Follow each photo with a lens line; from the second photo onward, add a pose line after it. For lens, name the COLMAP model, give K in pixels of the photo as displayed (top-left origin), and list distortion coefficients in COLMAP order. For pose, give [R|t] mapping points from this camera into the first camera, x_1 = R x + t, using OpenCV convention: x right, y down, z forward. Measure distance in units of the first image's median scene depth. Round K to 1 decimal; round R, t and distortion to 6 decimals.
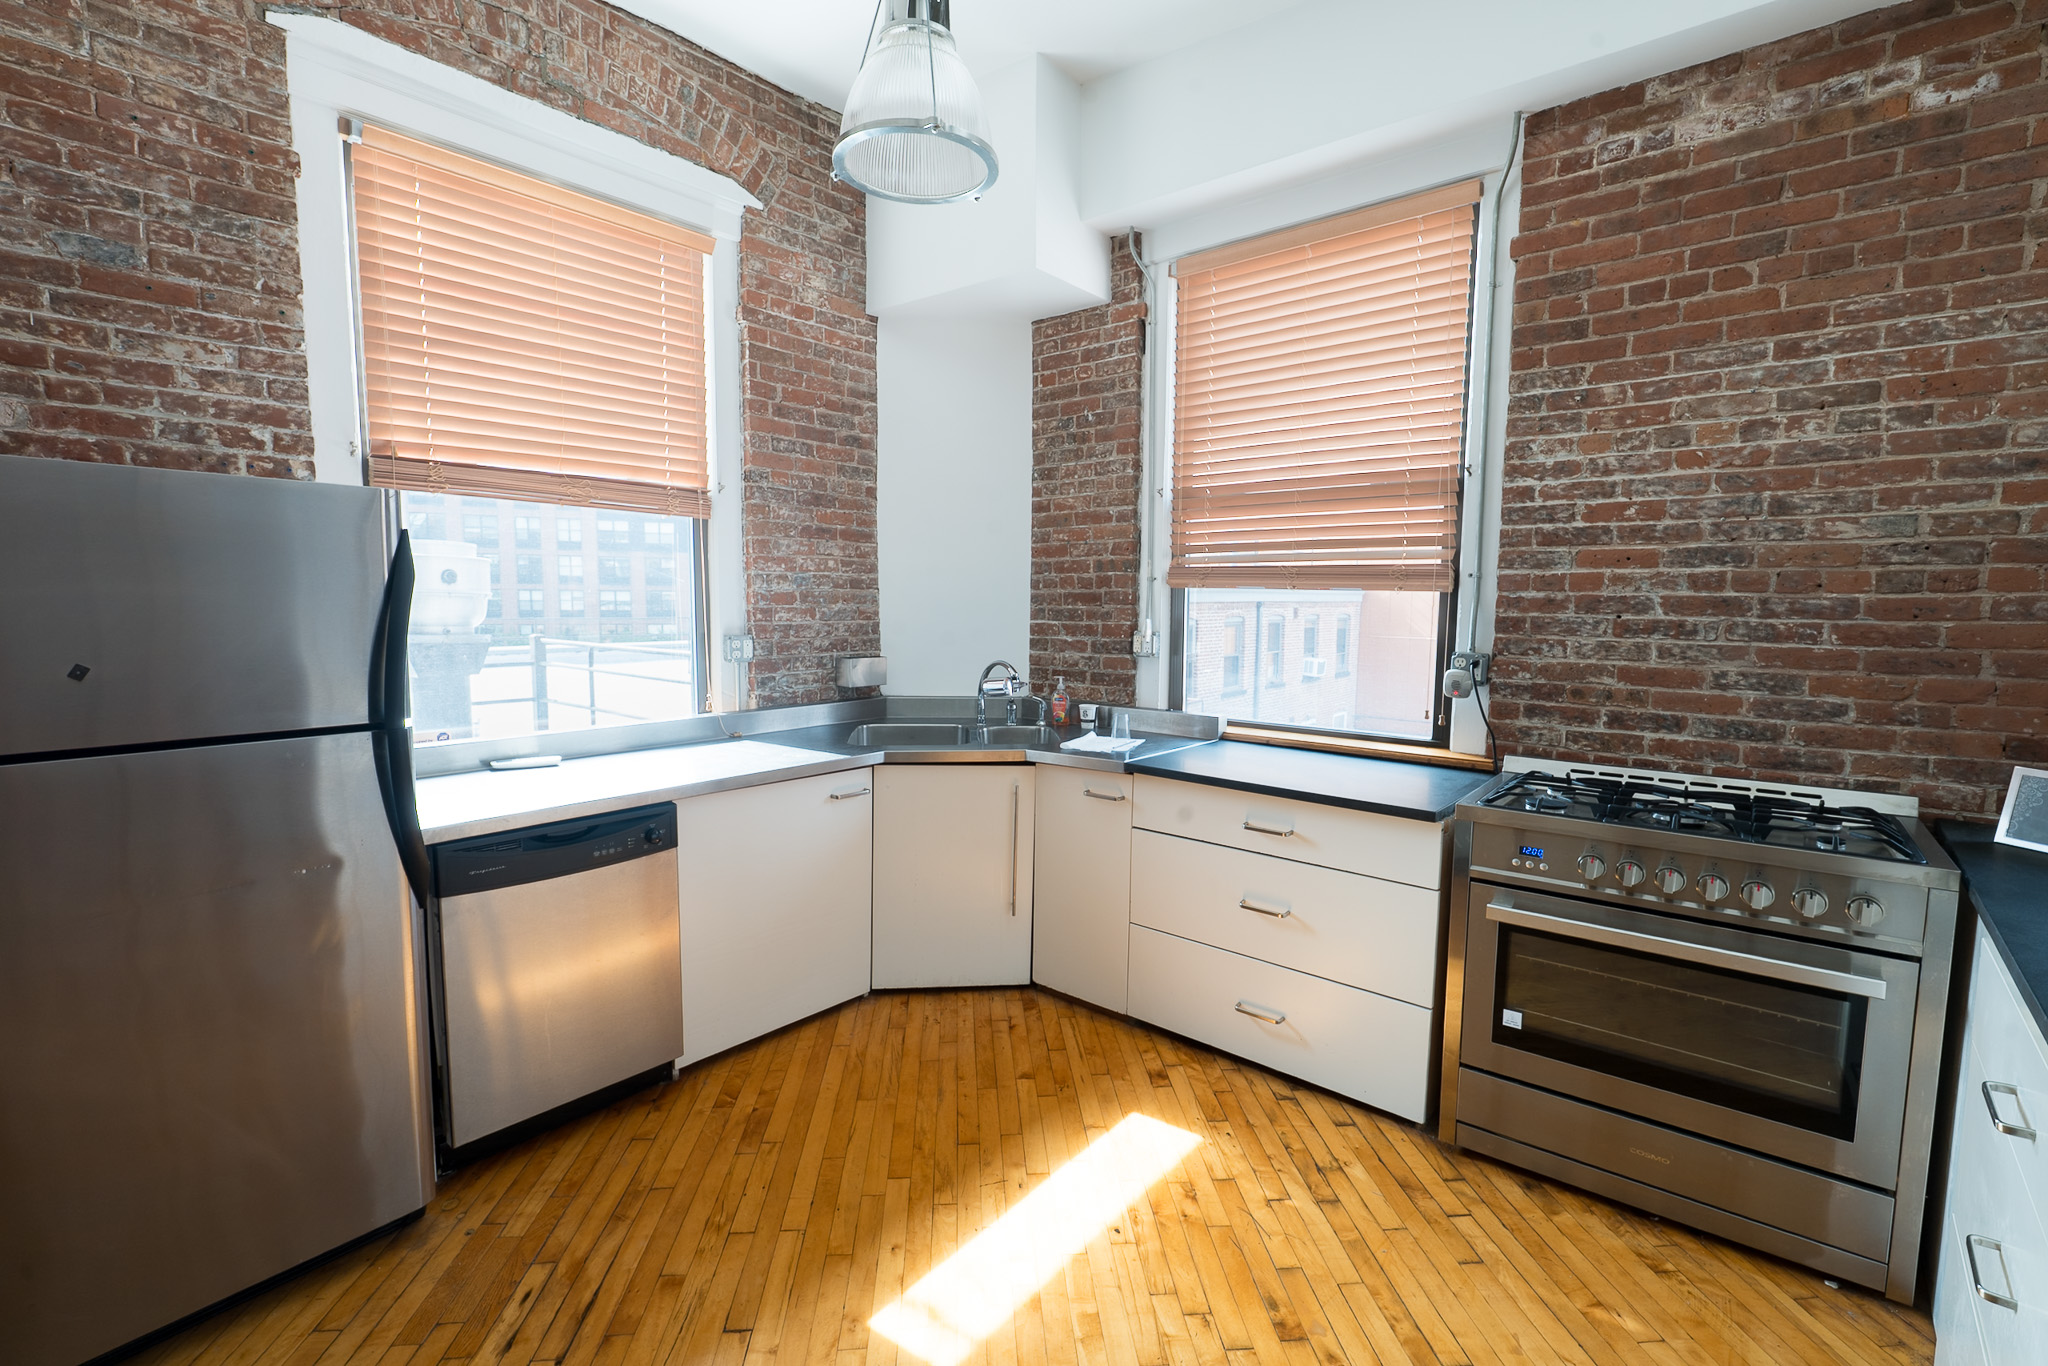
lens RADIAL K [[916.1, 0, 1024.0], [0, 916.1, 683.0], [0, 0, 1]] dist [0.007441, -0.000857]
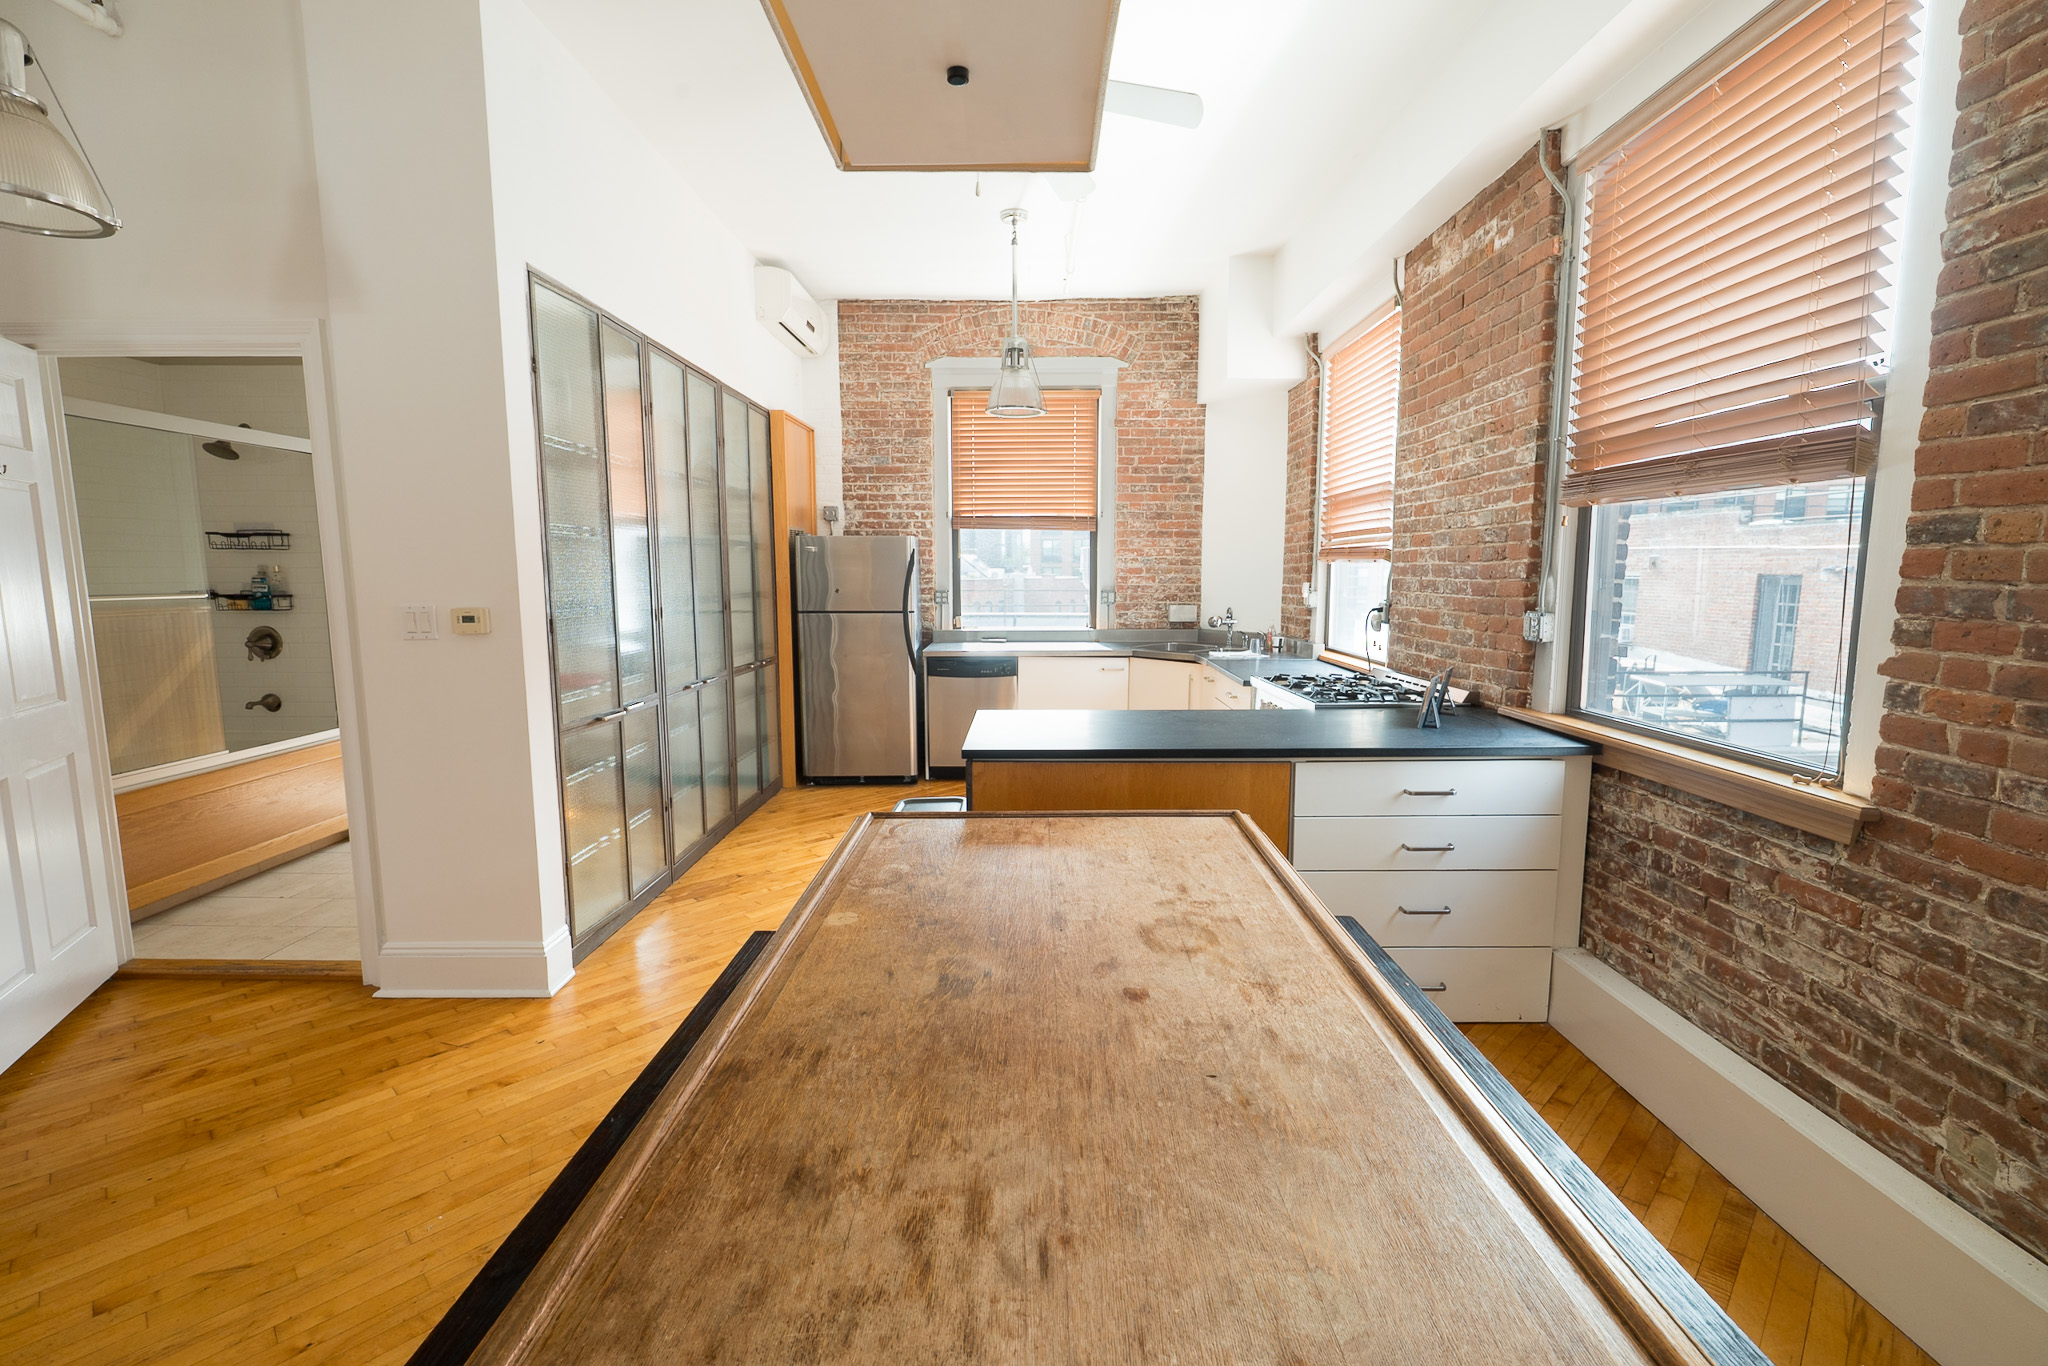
lens RADIAL K [[916.1, 0, 1024.0], [0, 916.1, 683.0], [0, 0, 1]] dist [0.007441, -0.000857]
pose [[0.639394, 0.086124, -0.764040, 1.476651], [-0.067212, 0.996164, 0.056042, 0.063930], [0.765936, 0.015520, 0.642730, -0.516339]]
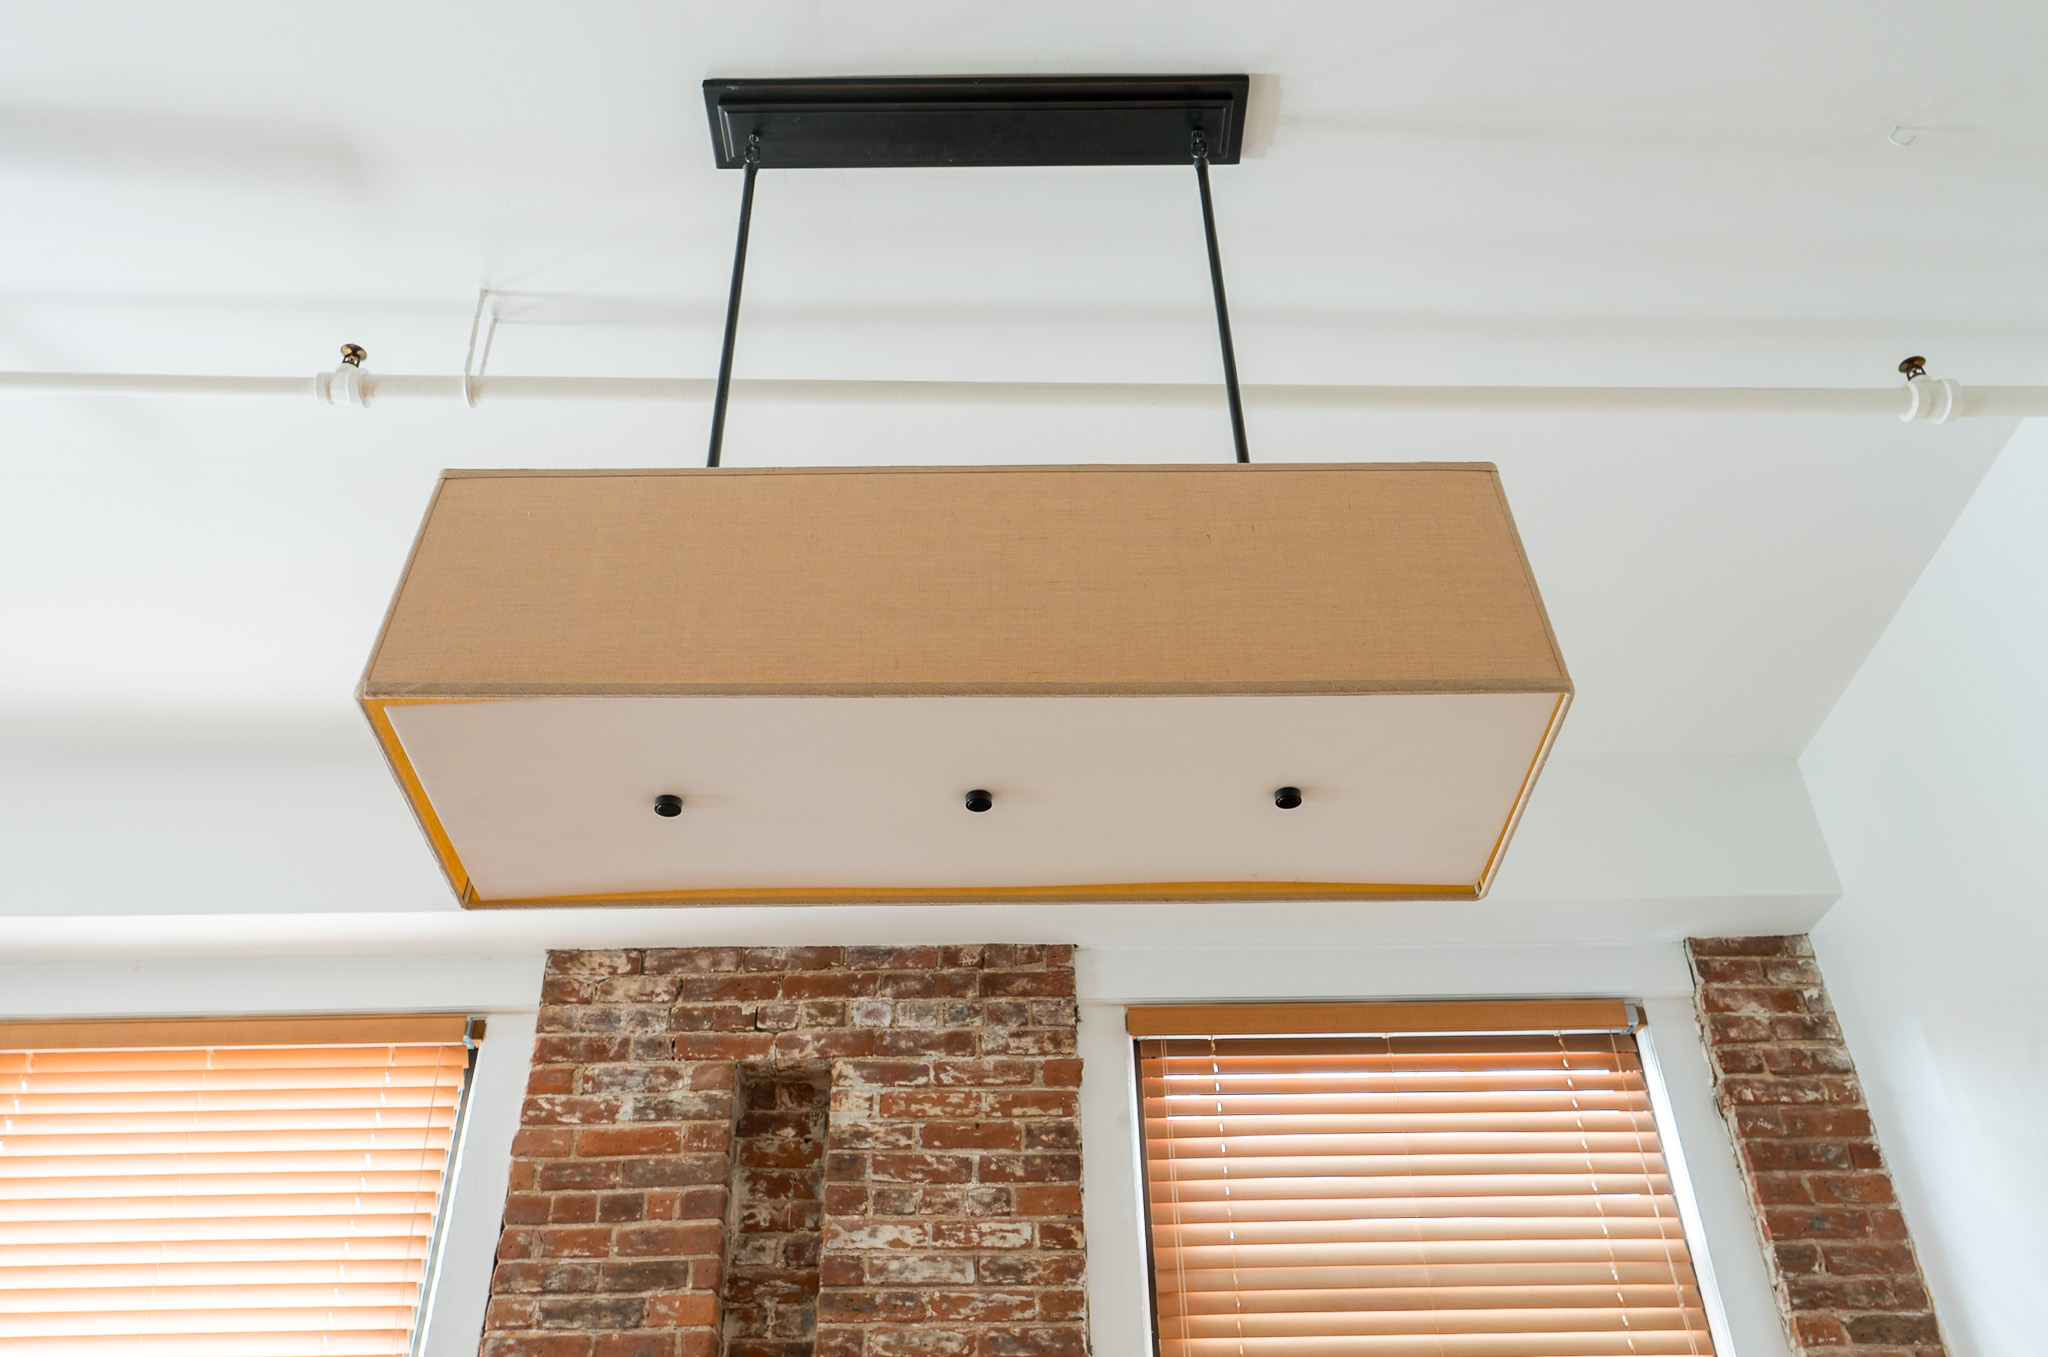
lens RADIAL K [[1665.2, 0, 1024.0], [0, 1665.2, 678.5], [0, 0, 1]] dist [0.000843, 0.000411]
pose [[0.763790, 0.378881, 0.522565, 0.826989], [0.083394, 0.744885, -0.661960, 0.204969], [-0.640055, 0.549177, 0.537339, -0.730720]]
